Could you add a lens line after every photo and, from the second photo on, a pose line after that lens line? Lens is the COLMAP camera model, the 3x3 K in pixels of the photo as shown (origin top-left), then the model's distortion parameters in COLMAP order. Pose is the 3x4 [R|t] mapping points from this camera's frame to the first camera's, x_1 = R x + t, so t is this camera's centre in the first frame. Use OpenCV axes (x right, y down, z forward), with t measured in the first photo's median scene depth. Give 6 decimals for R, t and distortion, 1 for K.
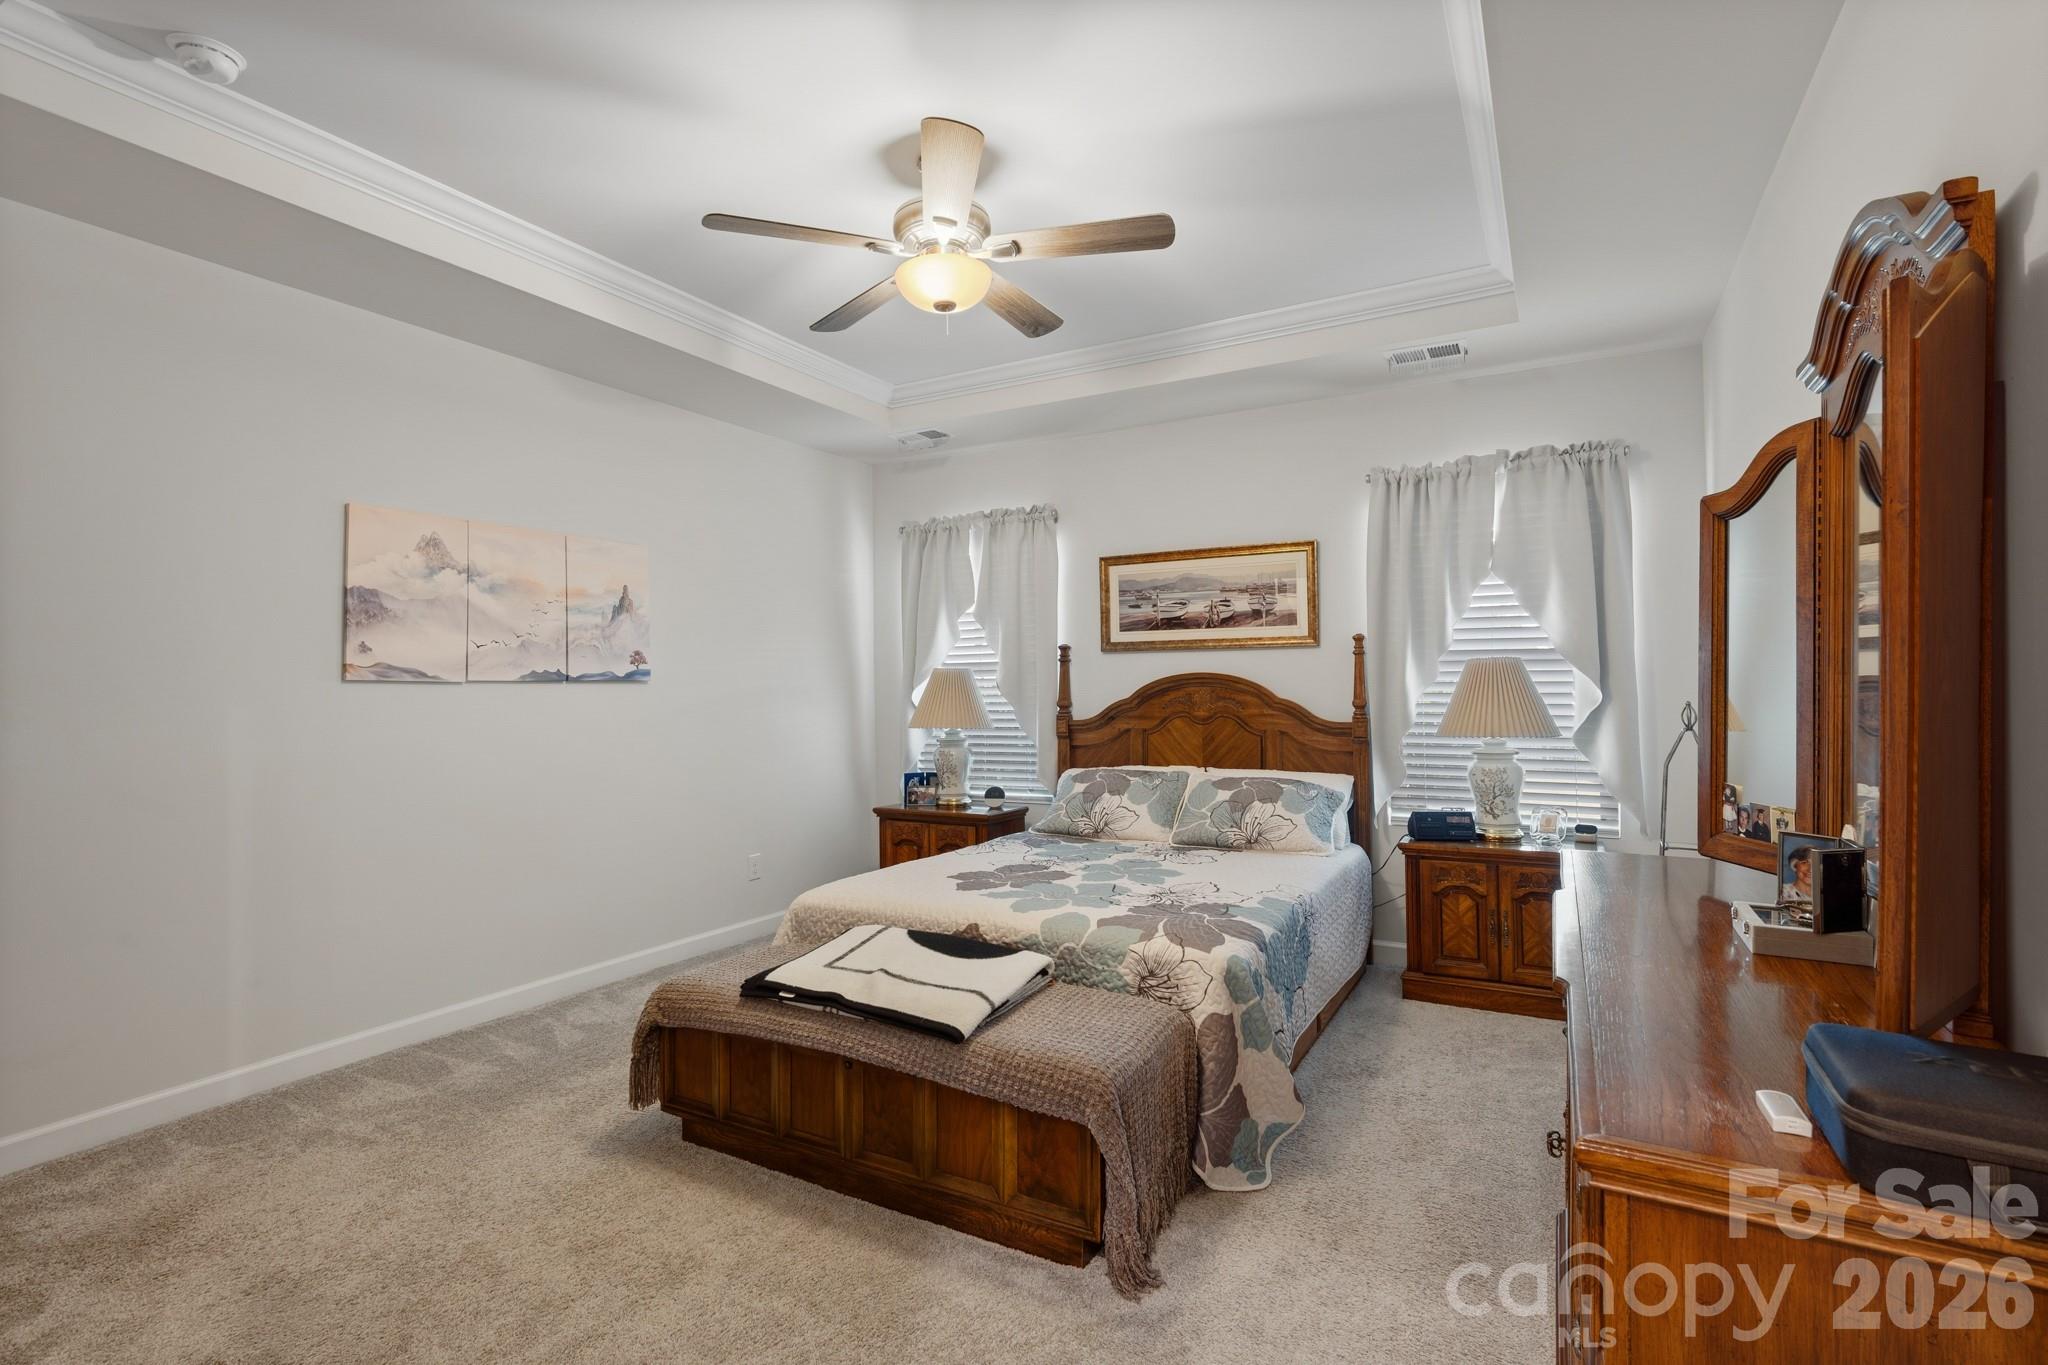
lens RADIAL K [[860.1, 0, 1030.4], [0, 860.1, 686.3], [0, 0, 1]] dist [0.001279, 0.000115]
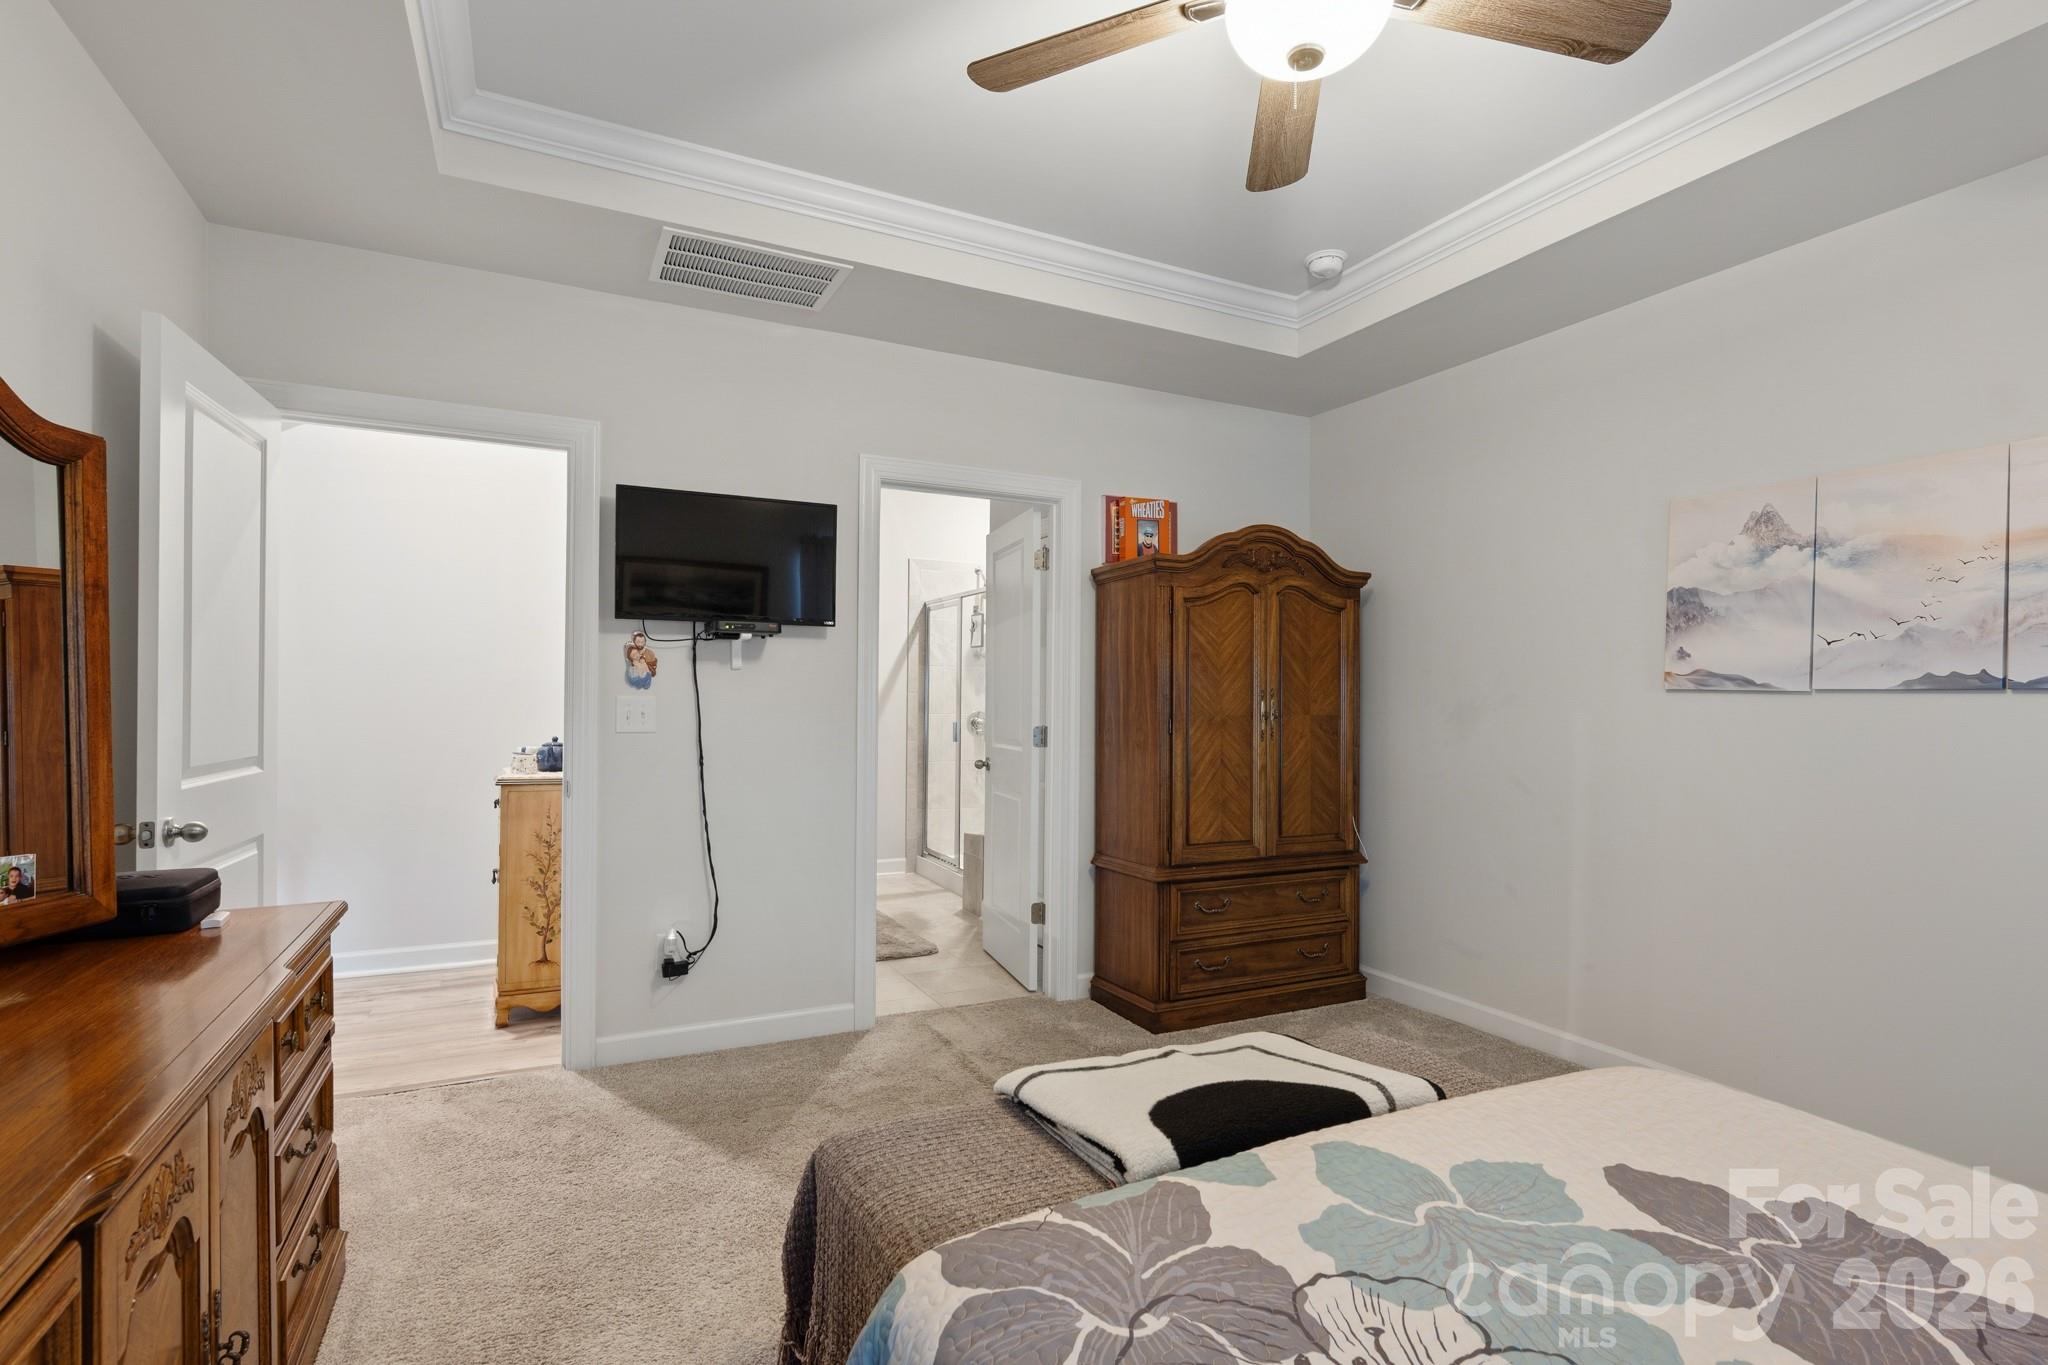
lens RADIAL K [[956.6, 0, 1022.7], [0, 956.6, 689.2], [0, 0, 1]] dist [-0.009405, 0.006751]
pose [[-0.547070, 0.000812, -0.837087, 0.434500], [-0.000372, 0.999999, 0.001213, -0.007445], [0.837087, 0.000975, -0.547069, 0.905634]]
